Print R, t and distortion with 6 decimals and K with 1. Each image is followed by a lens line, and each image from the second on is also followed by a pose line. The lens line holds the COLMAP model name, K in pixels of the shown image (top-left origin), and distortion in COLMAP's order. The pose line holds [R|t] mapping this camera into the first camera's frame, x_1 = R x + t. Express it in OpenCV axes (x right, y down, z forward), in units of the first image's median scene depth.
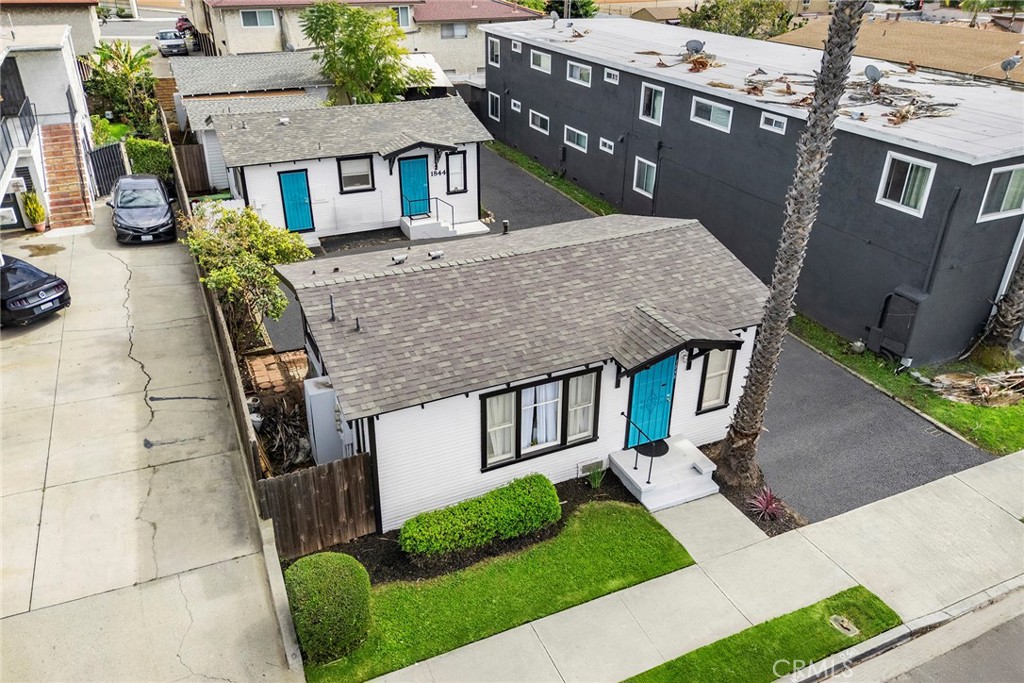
lens RADIAL K [[747.9, 0, 517.2], [0, 747.9, 328.4], [0, 0, 1]] dist [0.095972, -0.102858]
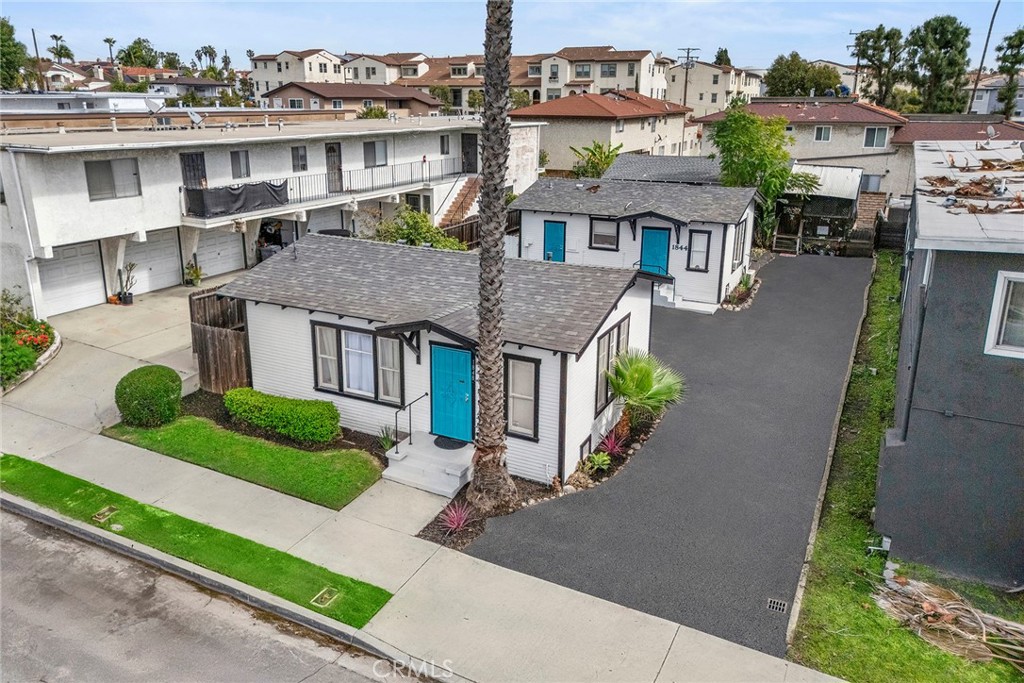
lens RADIAL K [[759.3, 0, 511.9], [0, 759.3, 297.4], [0, 0, 1]] dist [0.101780, -0.116575]
pose [[0.617946, 0.193950, -0.761923, 0.787480], [-0.362954, 0.930024, -0.057627, 0.001420], [0.697429, 0.312153, 0.645099, 0.255631]]
